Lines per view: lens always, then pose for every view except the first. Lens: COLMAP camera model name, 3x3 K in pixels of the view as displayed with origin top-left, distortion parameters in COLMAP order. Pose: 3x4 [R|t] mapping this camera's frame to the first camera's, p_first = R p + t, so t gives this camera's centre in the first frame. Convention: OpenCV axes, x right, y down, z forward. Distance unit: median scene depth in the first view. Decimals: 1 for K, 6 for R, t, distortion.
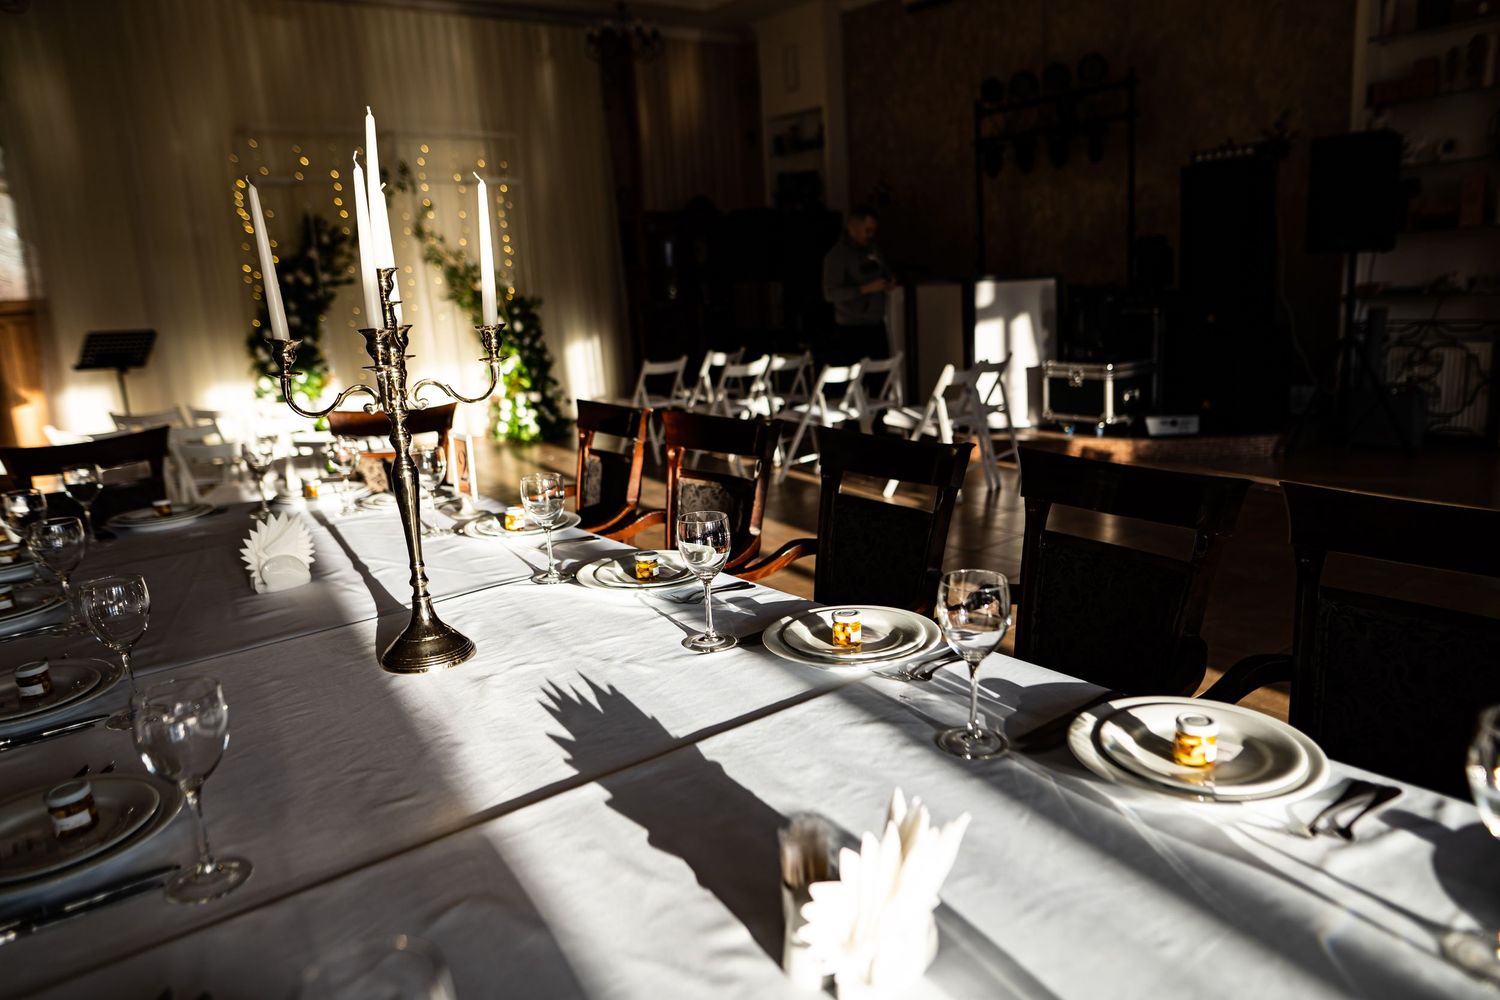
lens RADIAL K [[1045.6, 0, 748.4], [0, 1045.6, 497.3], [0, 0, 1]] dist [-0.051479, 0.047565]
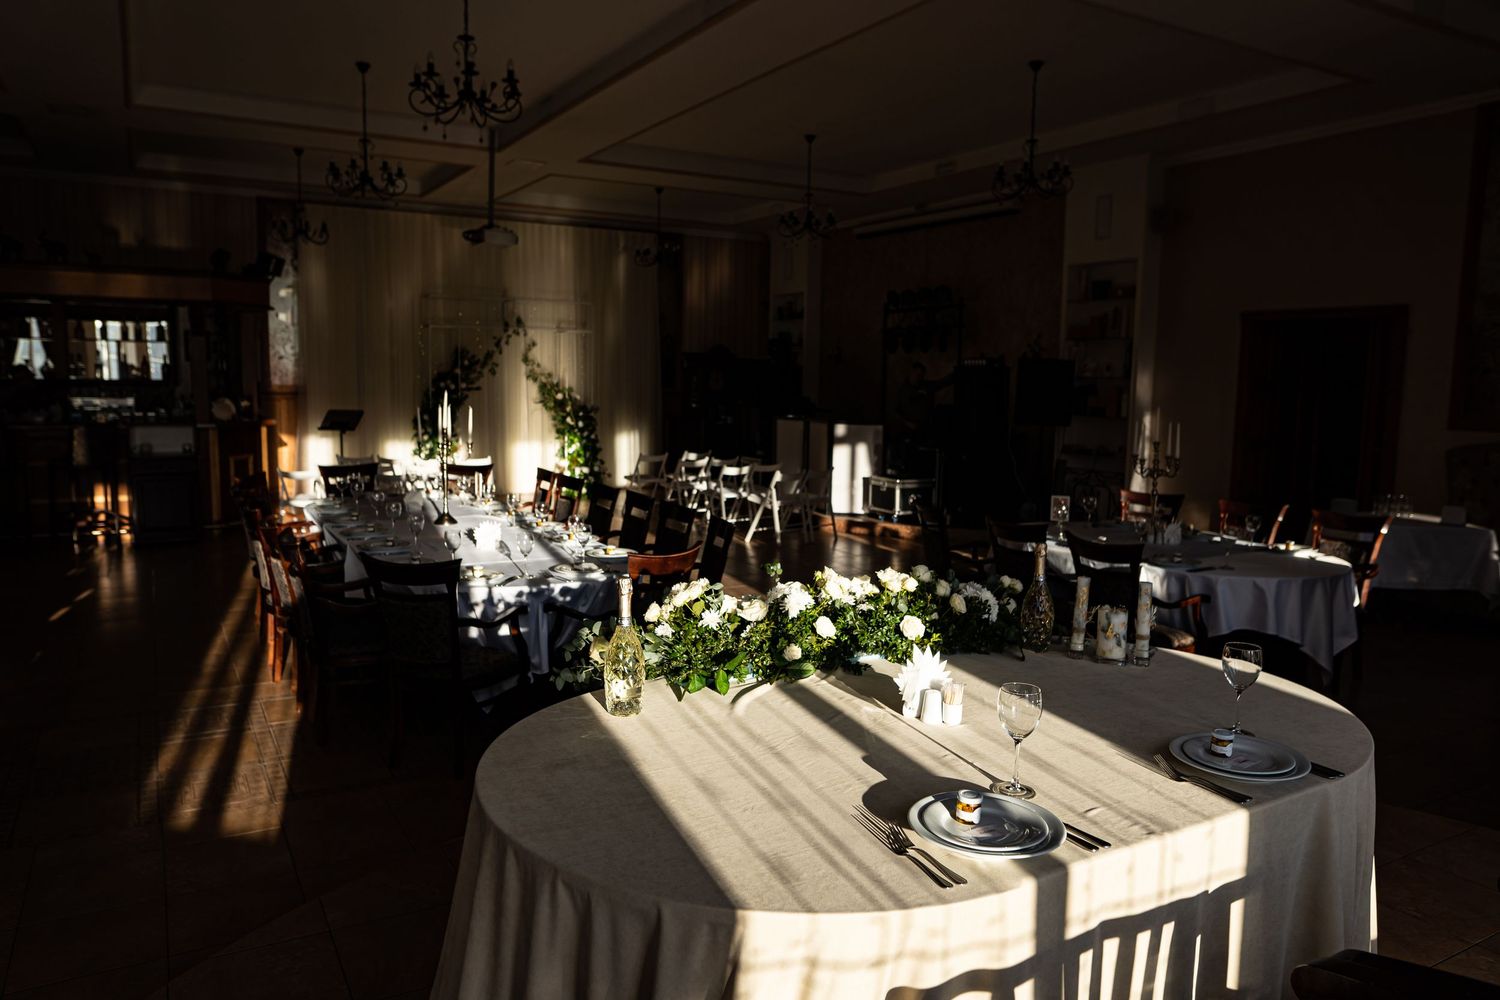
lens RADIAL K [[1045.6, 0, 748.4], [0, 1045.6, 497.3], [0, 0, 1]] dist [-0.051479, 0.047565]
pose [[0.987289, 0.092895, -0.128965, 0.314468], [-0.104076, 0.991114, -0.082839, 0.062175], [0.120123, 0.095208, 0.988183, -0.658819]]
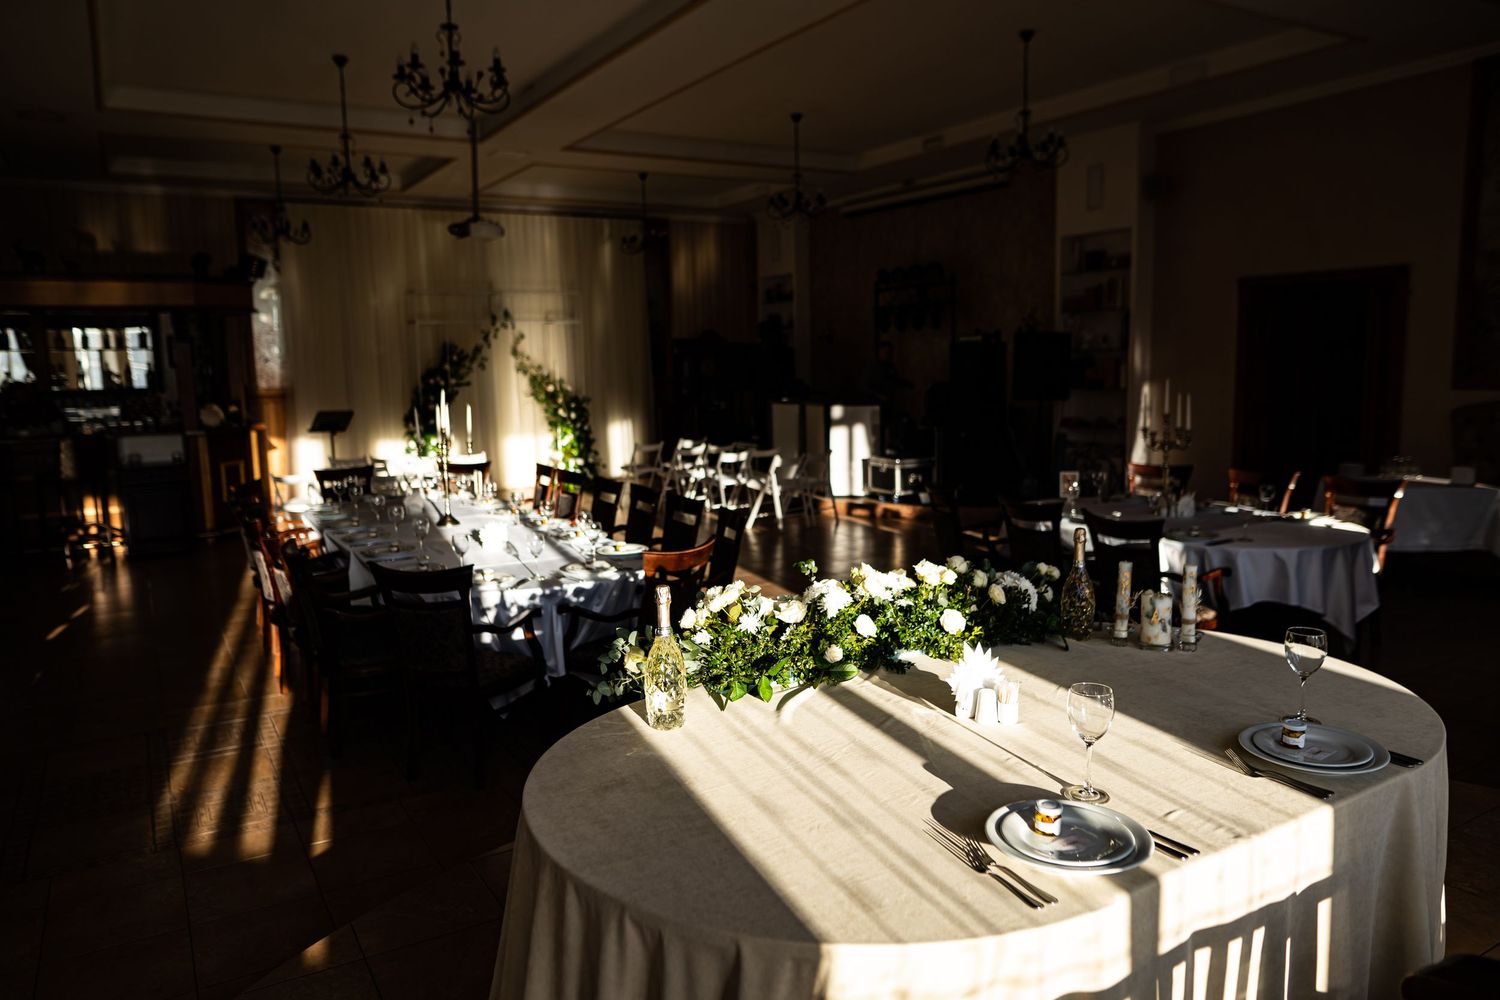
lens RADIAL K [[1045.6, 0, 748.4], [0, 1045.6, 497.3], [0, 0, 1]] dist [-0.051479, 0.047565]
pose [[0.991516, 0.055806, -0.117393, 0.296677], [-0.063986, 0.995692, -0.067105, 0.056736], [0.113142, 0.074047, 0.990816, -0.647271]]
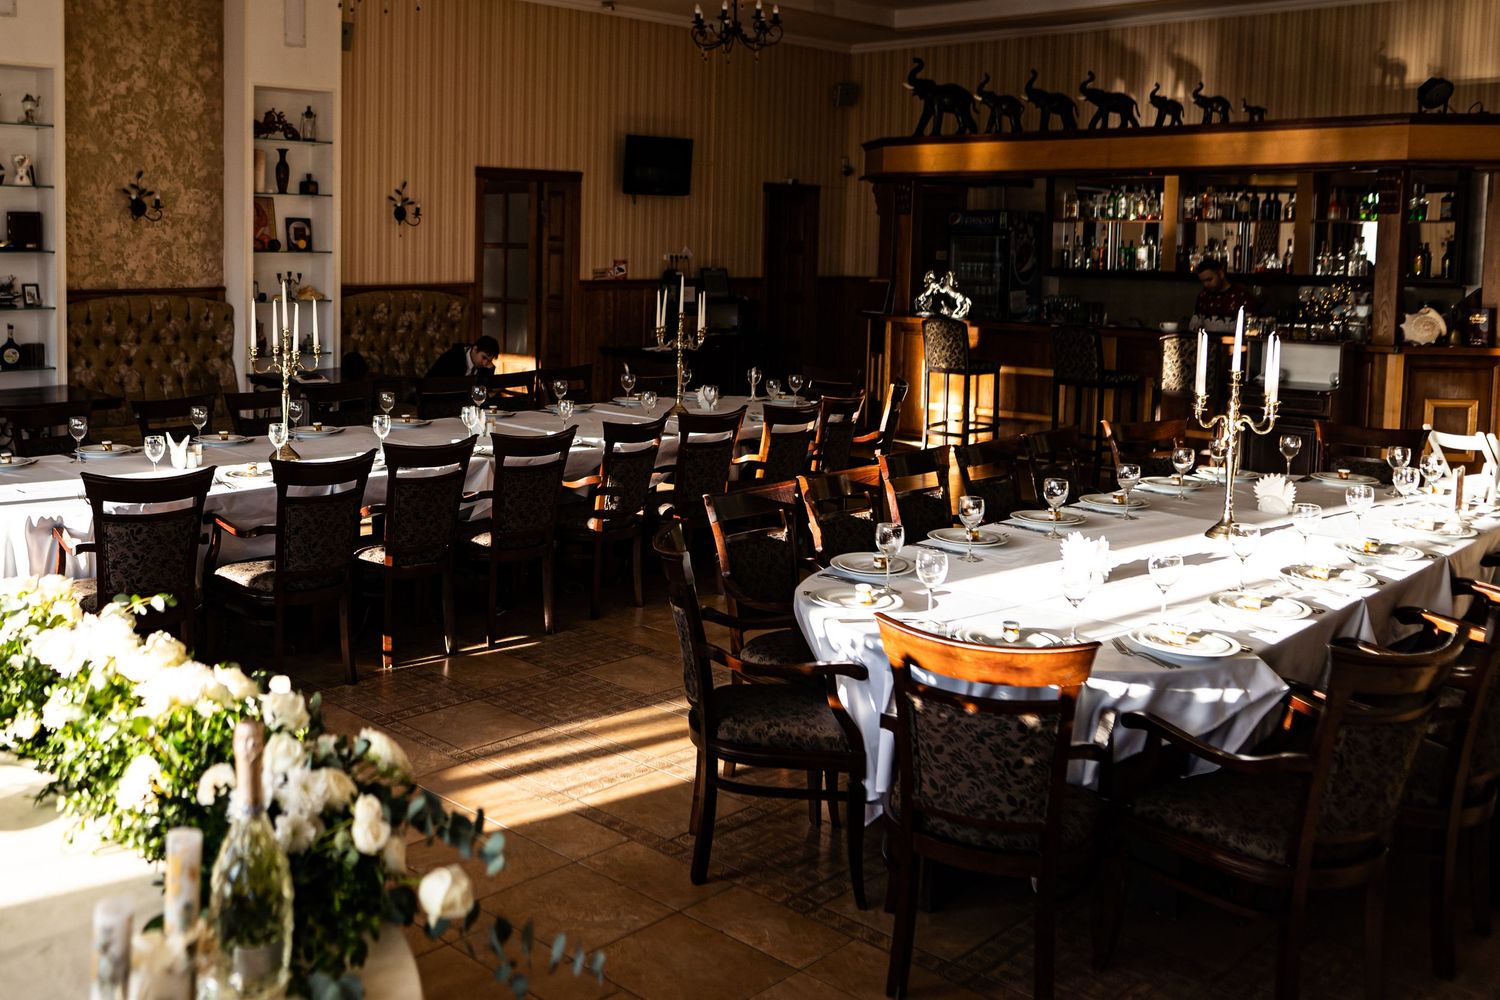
lens RADIAL K [[1410.1, 0, 495.6], [0, 1410.1, 341.5], [0, 0, 1]] dist [-0.042367, 0.034131]
pose [[0.055398, 0.136653, -0.989069, 0.601135], [-0.222464, 0.967379, 0.121196, -0.064079], [0.973366, 0.213318, 0.083991, -0.211739]]
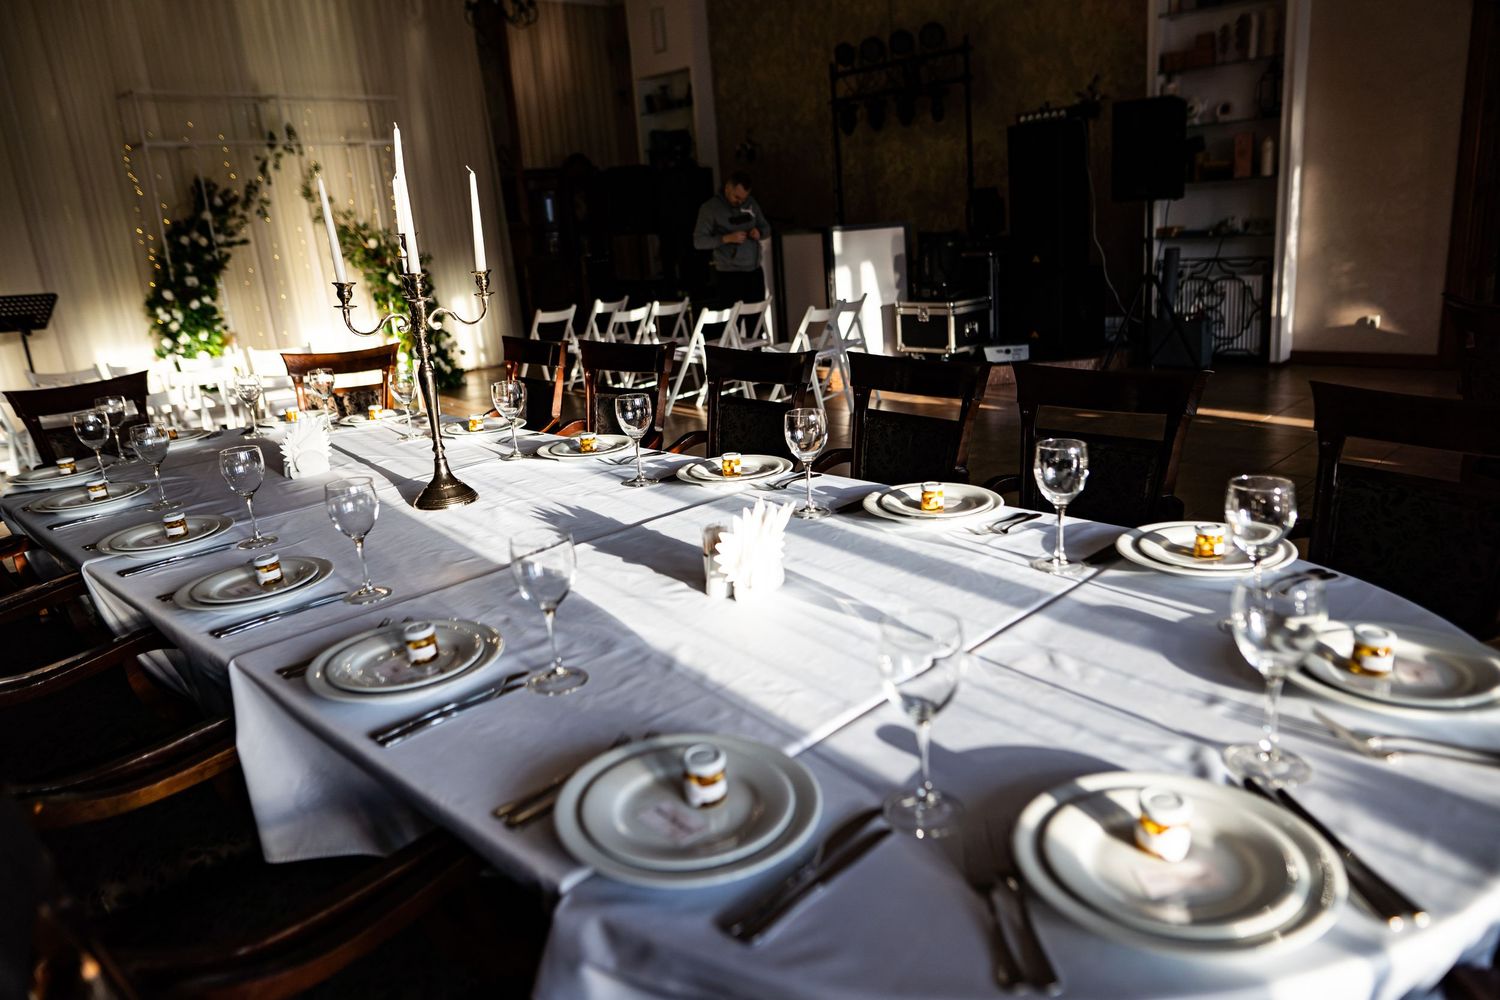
lens RADIAL K [[1045.6, 0, 748.4], [0, 1045.6, 497.3], [0, 0, 1]] dist [-0.051479, 0.047565]
pose [[0.992676, -0.045561, 0.111888, -0.012252], [0.040532, 0.998081, 0.046818, 0.023142], [-0.113807, -0.041940, 0.992617, -0.117811]]
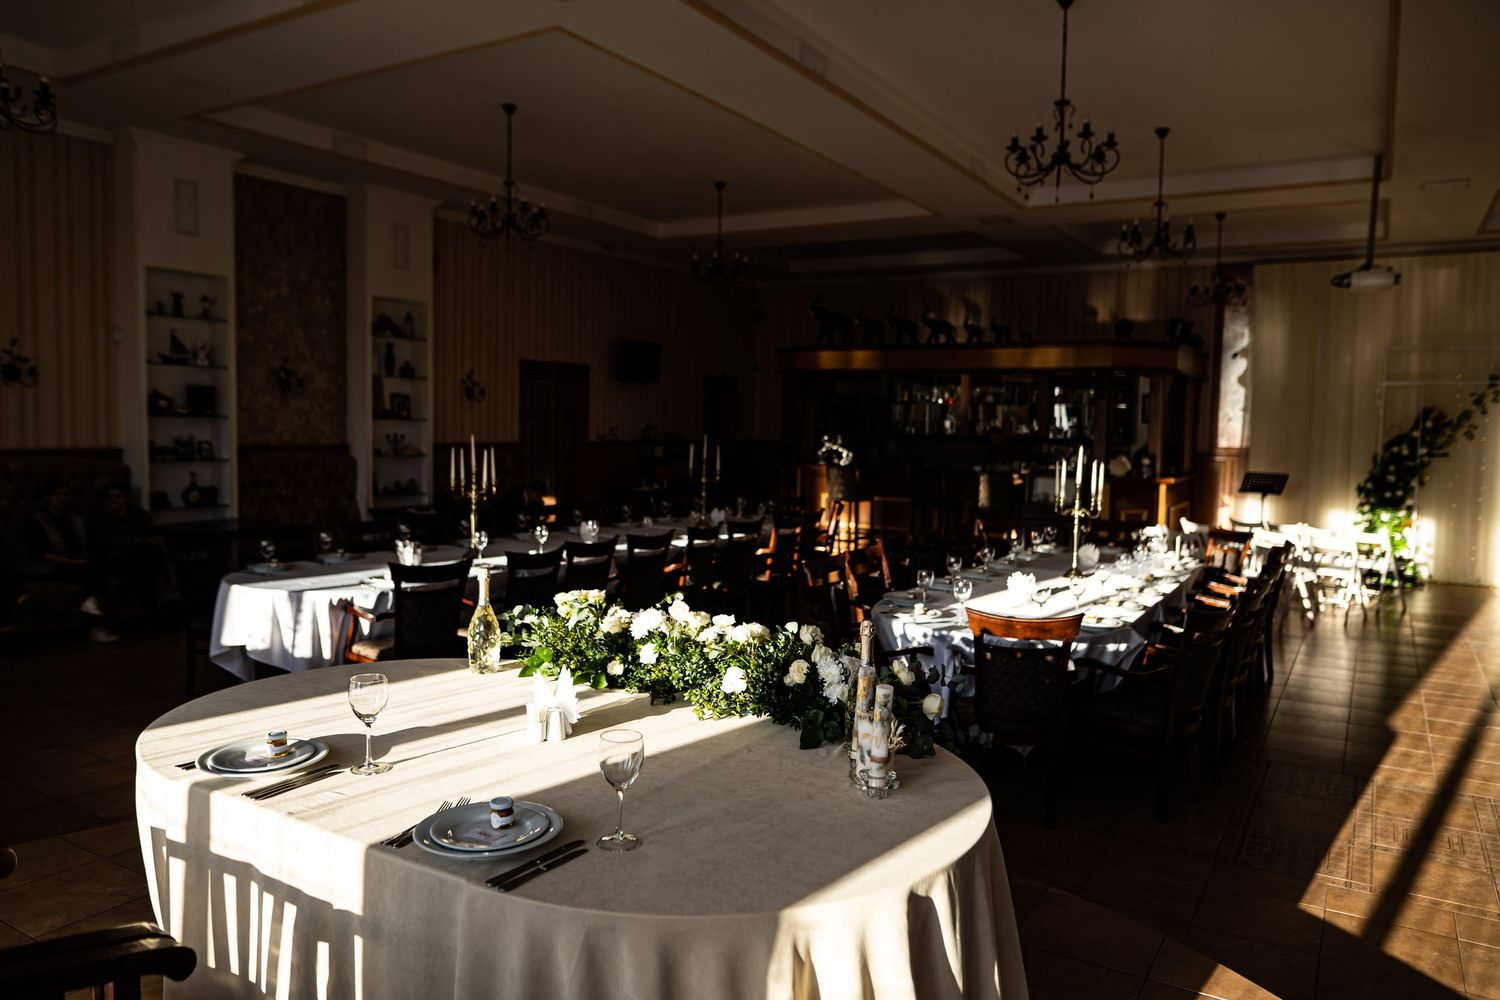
lens RADIAL K [[1045.6, 0, 748.4], [0, 1045.6, 497.3], [0, 0, 1]] dist [-0.051479, 0.047565]
pose [[0.347250, 0.135683, -0.927905, 0.685482], [-0.233841, 0.970750, 0.054438, -0.016690], [0.908150, 0.198079, 0.368821, -0.391741]]
